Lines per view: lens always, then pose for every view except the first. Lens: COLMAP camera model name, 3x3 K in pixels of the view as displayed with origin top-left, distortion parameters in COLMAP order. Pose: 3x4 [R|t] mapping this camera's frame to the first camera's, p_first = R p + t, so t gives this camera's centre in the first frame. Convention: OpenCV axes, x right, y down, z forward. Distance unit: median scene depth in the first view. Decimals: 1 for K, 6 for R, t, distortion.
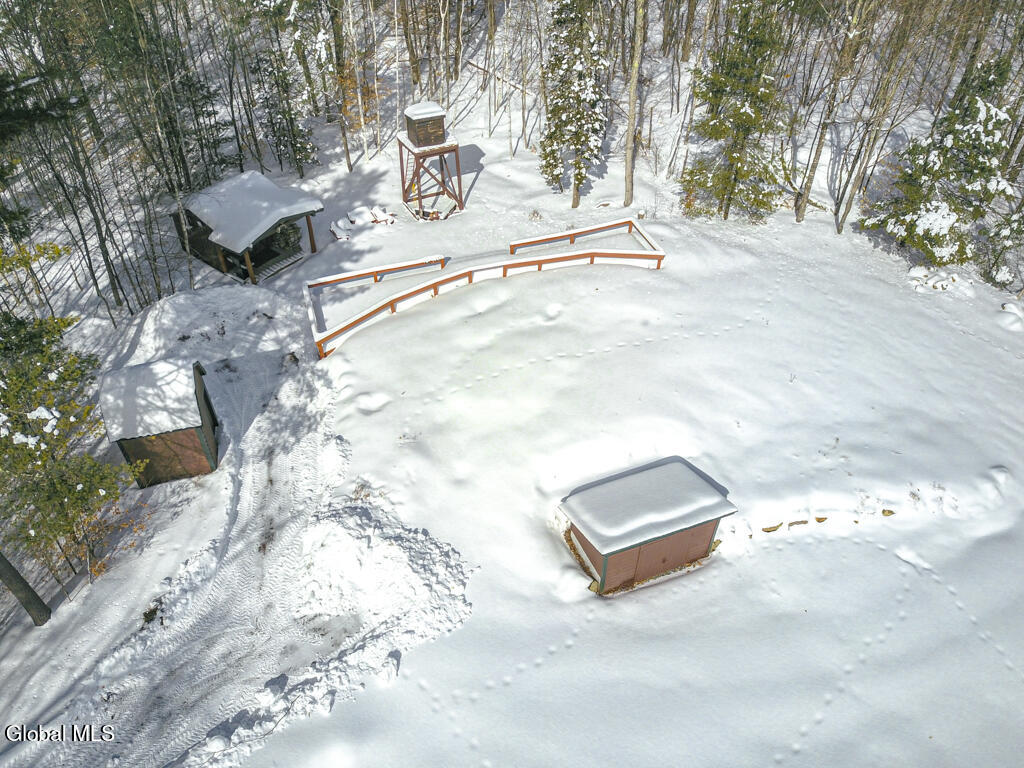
lens RADIAL K [[769.5, 0, 509.3], [0, 769.5, 389.6], [0, 0, 1]] dist [0.037461, -0.034986]
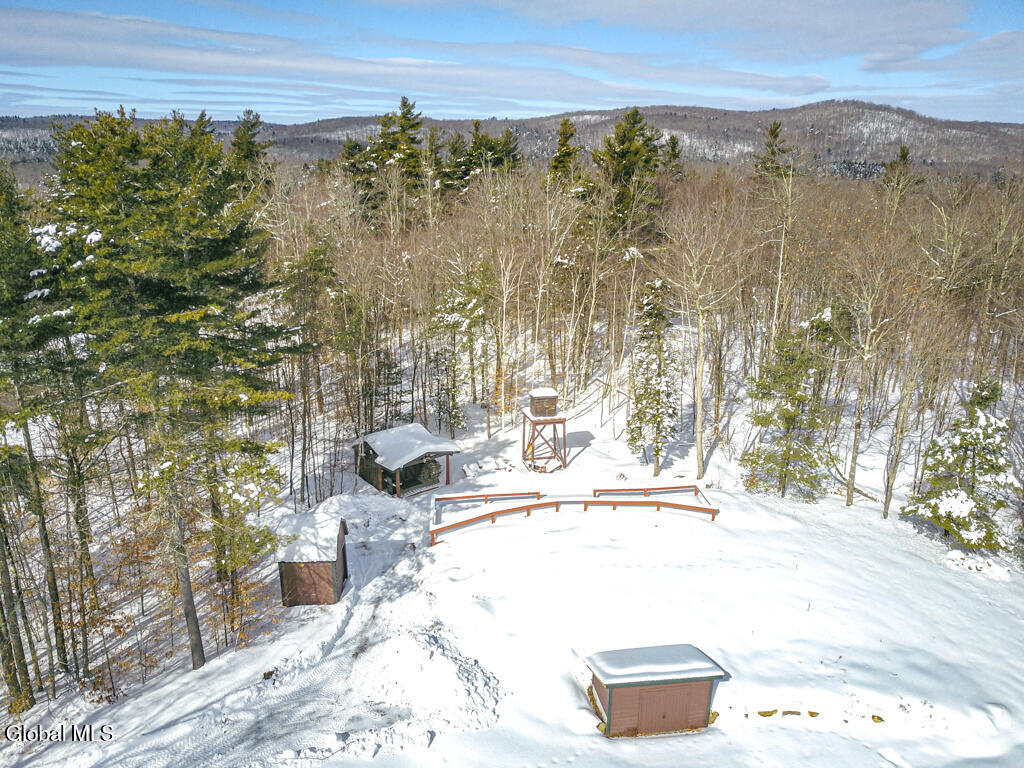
lens RADIAL K [[762.6, 0, 511.9], [0, 762.6, 402.8], [0, 0, 1]] dist [0.050130, -0.081240]
pose [[0.972623, 0.072953, -0.220639, 0.149444], [-0.156823, 0.906712, -0.391511, 0.214013], [0.171494, 0.415394, 0.893330, -0.230388]]
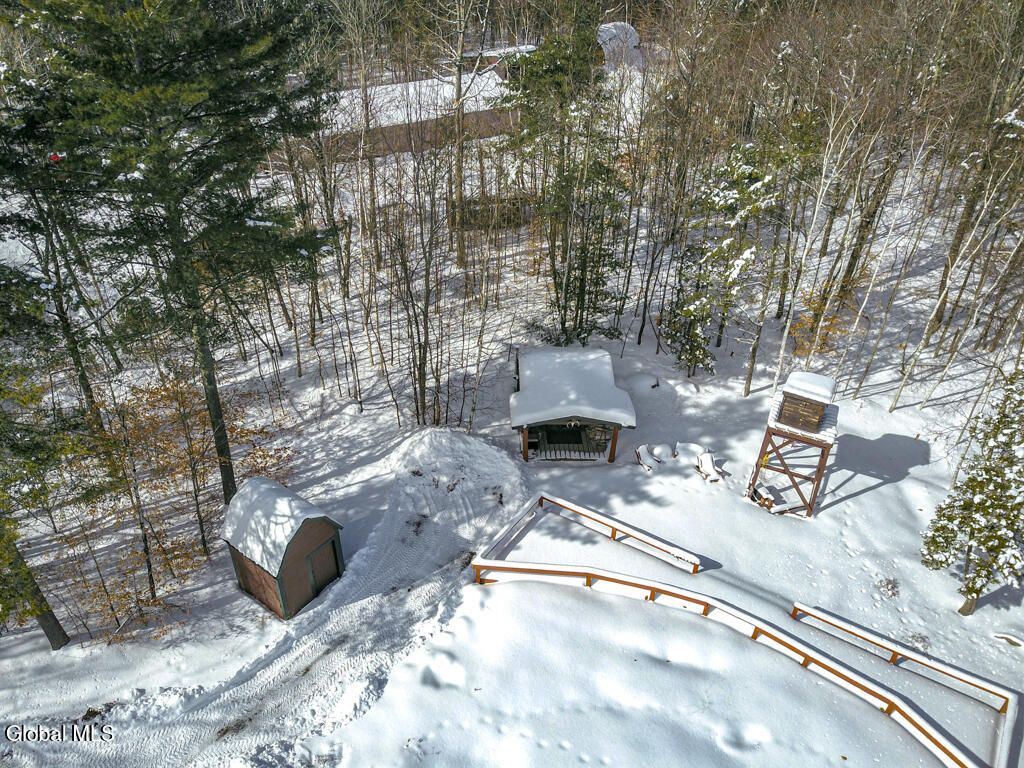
lens RADIAL K [[769.5, 0, 509.3], [0, 769.5, 389.6], [0, 0, 1]] dist [0.037461, -0.034986]
pose [[0.616567, 0.464702, -0.635529, 0.213520], [-0.537613, 0.838229, 0.091345, -0.300745], [0.575167, 0.285348, 0.766655, 0.281397]]
